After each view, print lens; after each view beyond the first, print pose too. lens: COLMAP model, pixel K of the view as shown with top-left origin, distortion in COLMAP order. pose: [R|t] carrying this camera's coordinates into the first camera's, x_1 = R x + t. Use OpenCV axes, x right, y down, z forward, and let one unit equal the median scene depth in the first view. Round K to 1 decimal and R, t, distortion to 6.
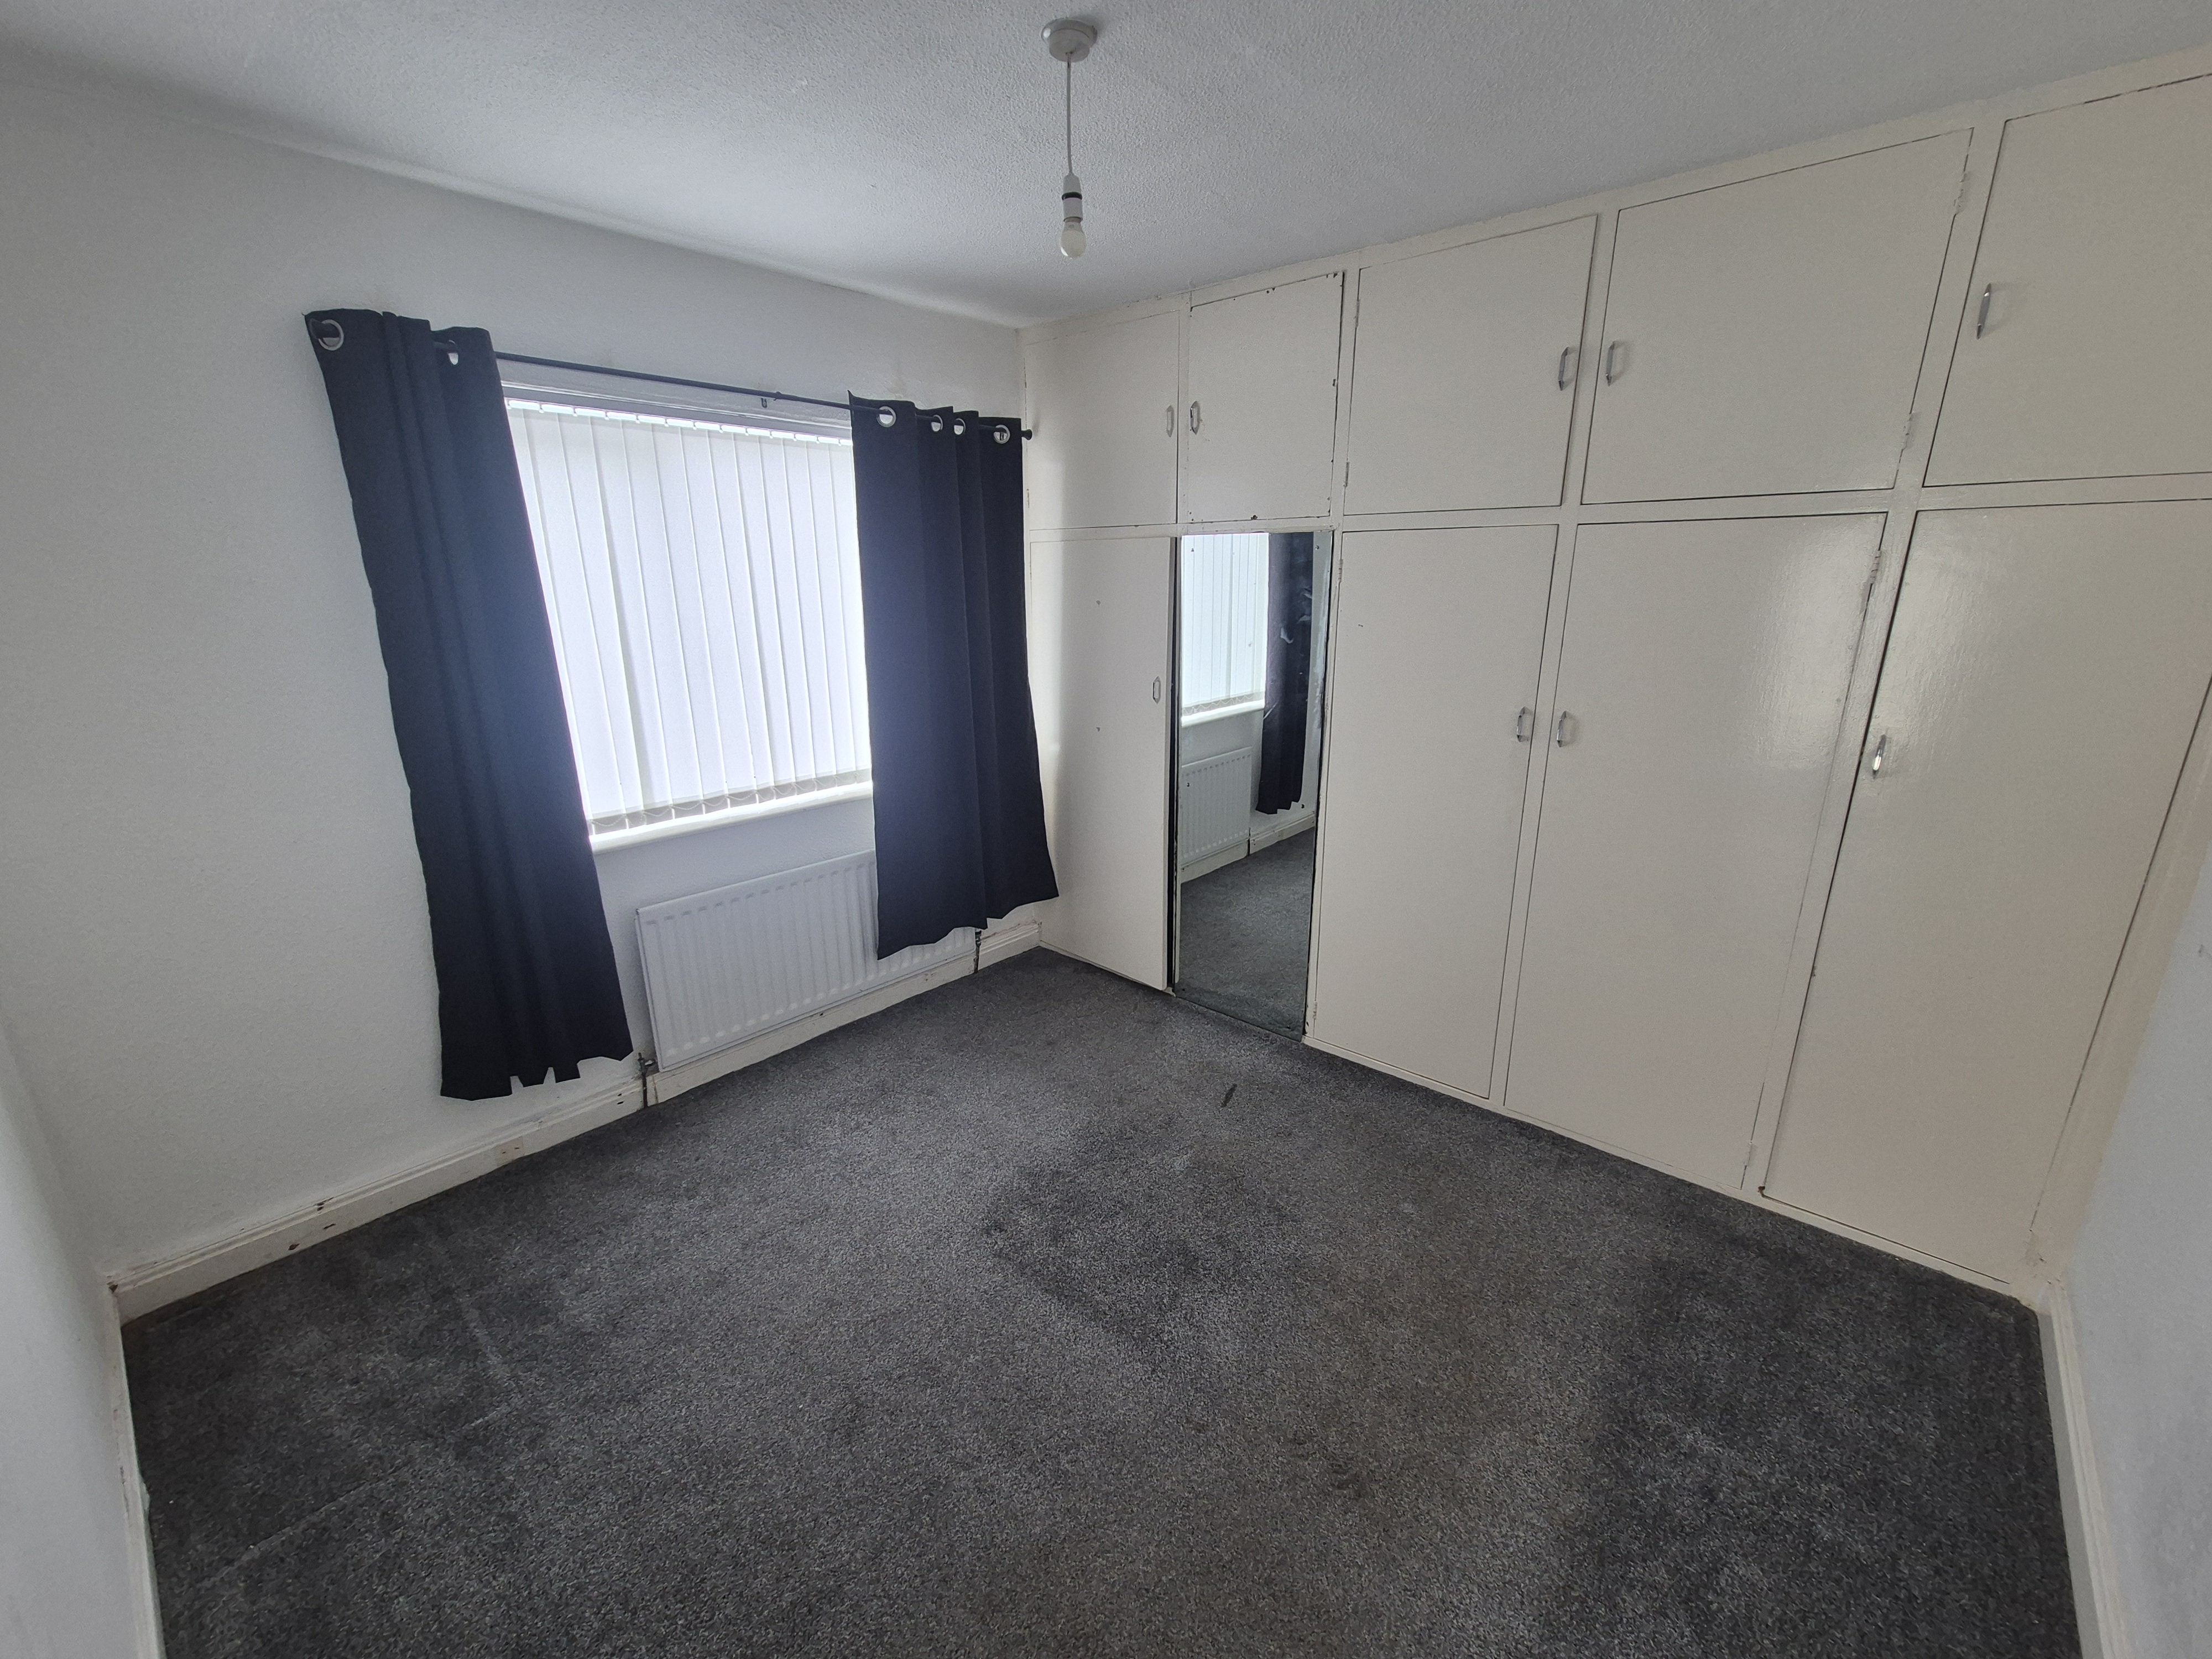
lens RADIAL K [[900.7, 0, 1113.9], [0, 900.7, 837.1], [0, 0, 1]] dist [-0.001265, -0.000045]
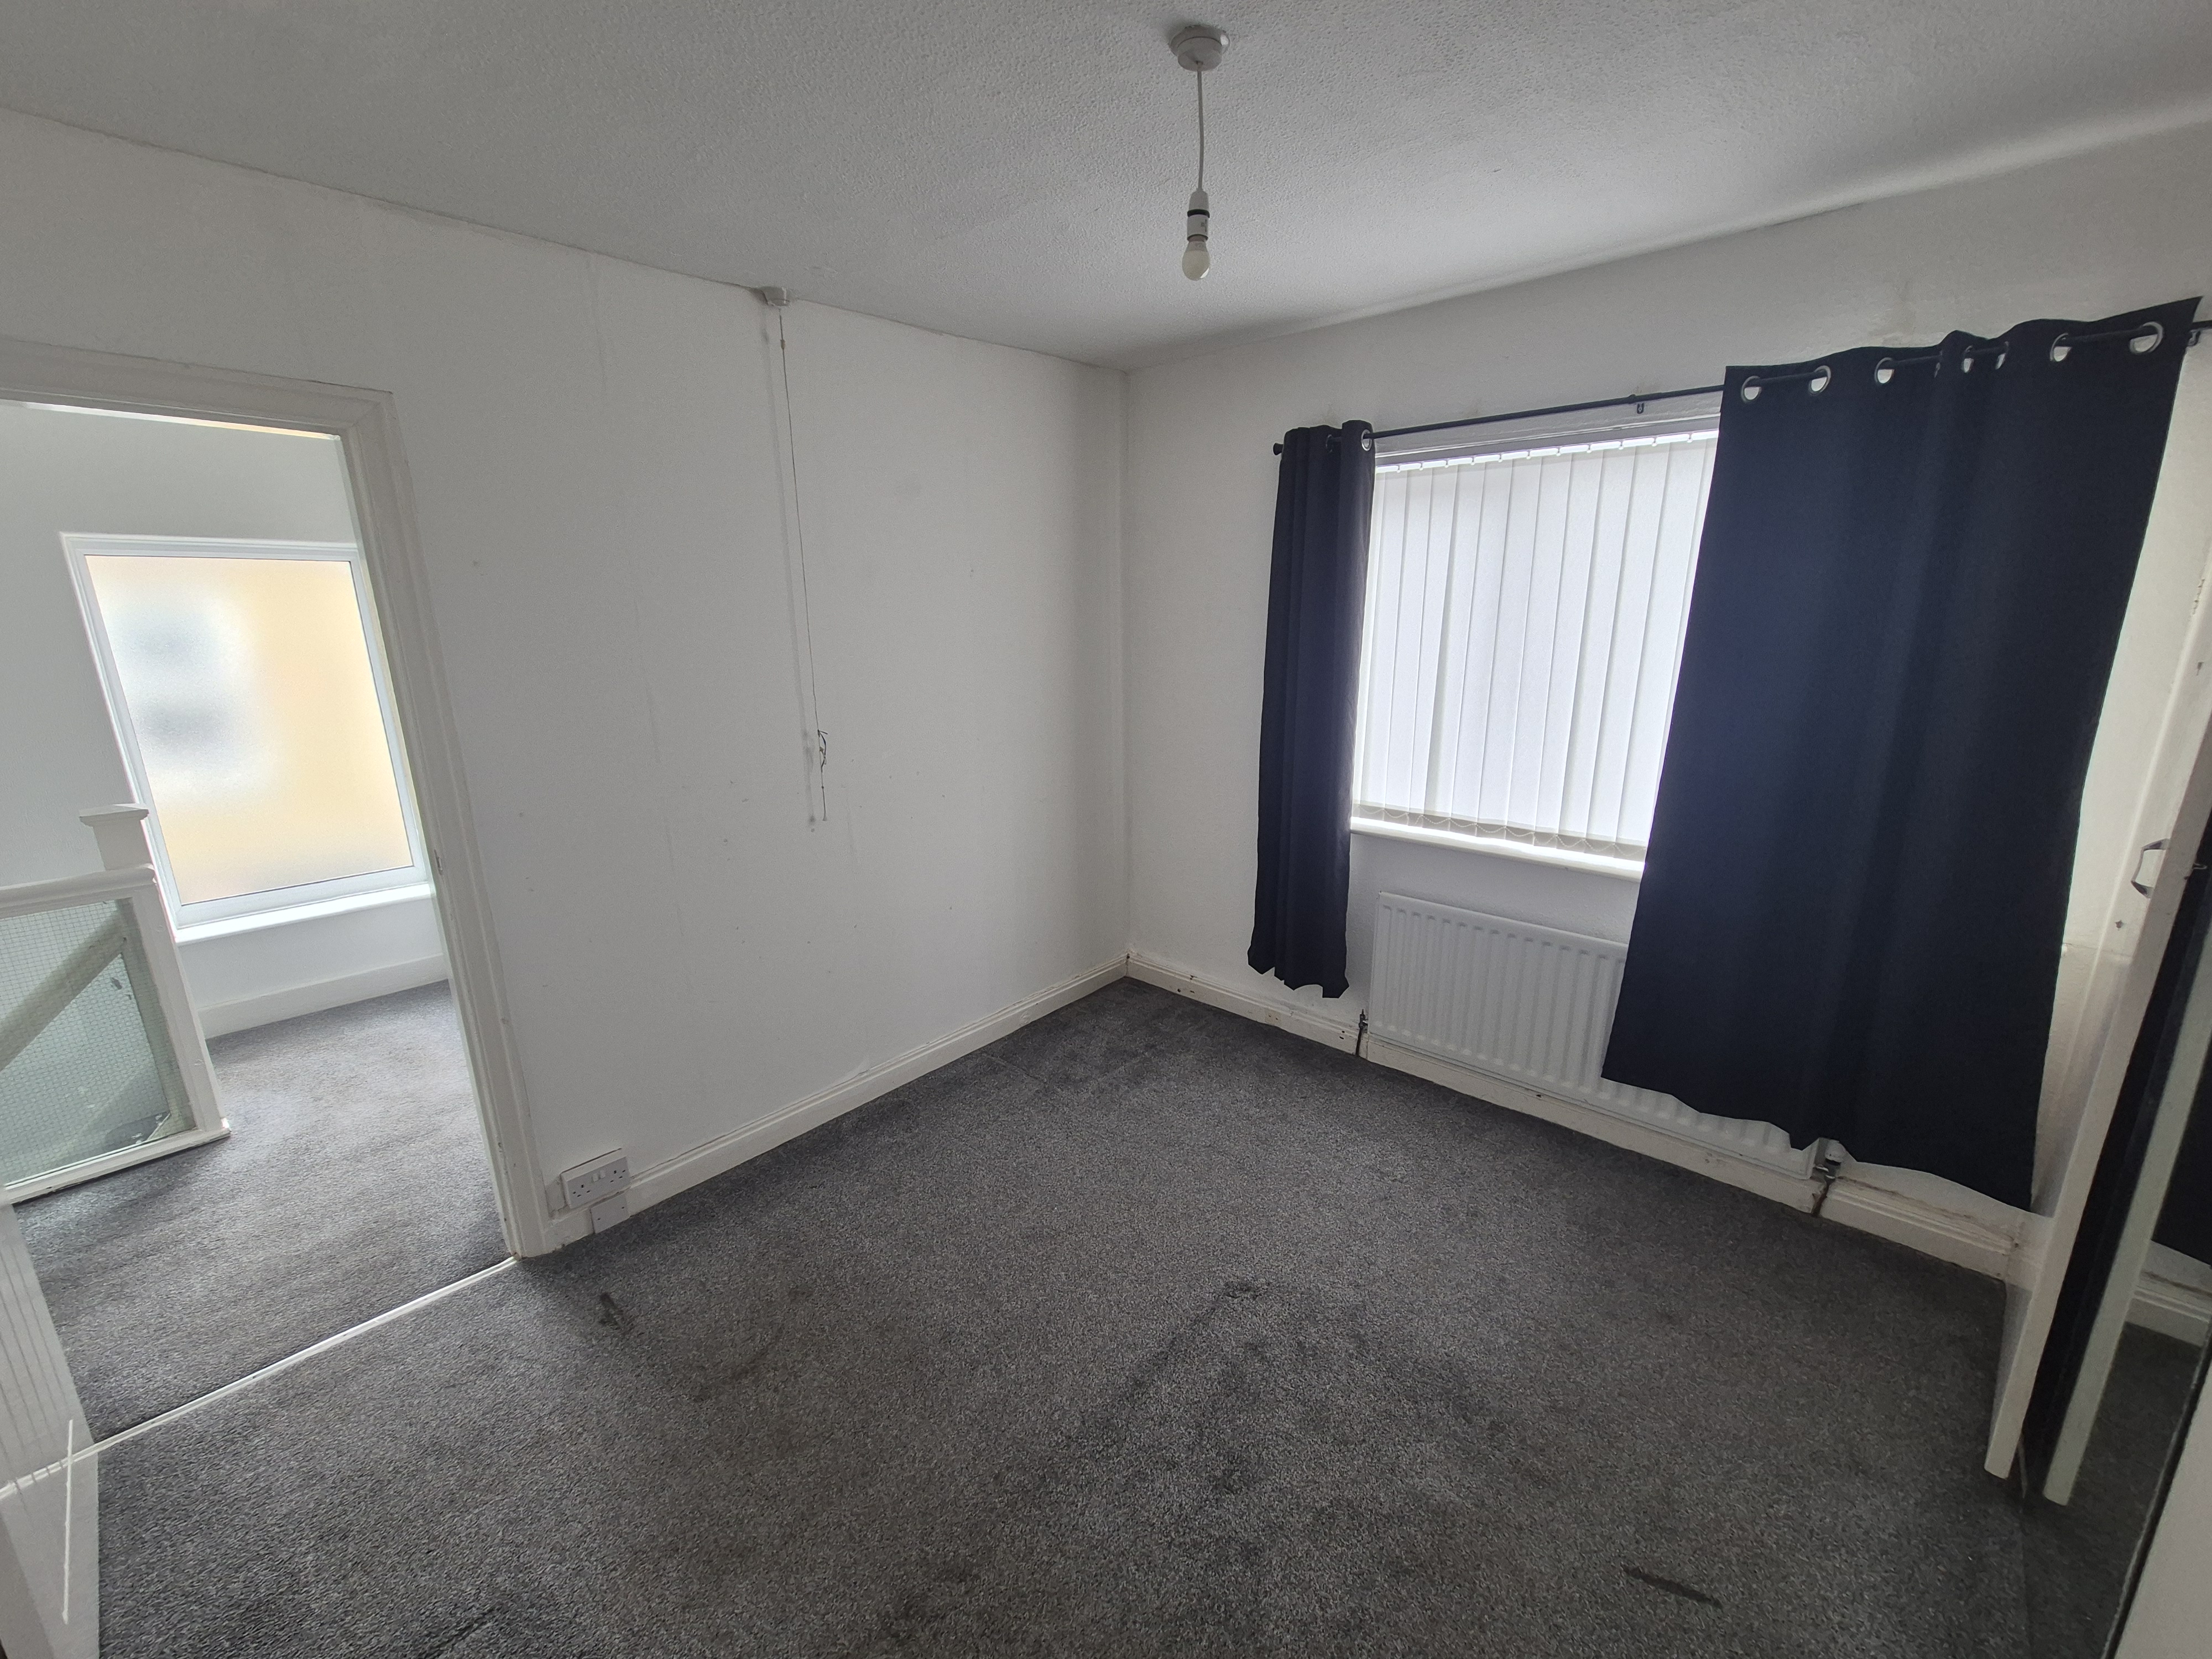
lens RADIAL K [[900.7, 0, 1113.9], [0, 900.7, 837.1], [0, 0, 1]] dist [-0.001265, -0.000045]
pose [[-0.007476, 0.258308, -0.966034, 0.557071], [-0.267694, 0.930284, 0.250821, -0.178495], [0.963475, 0.260476, 0.062193, 0.564567]]
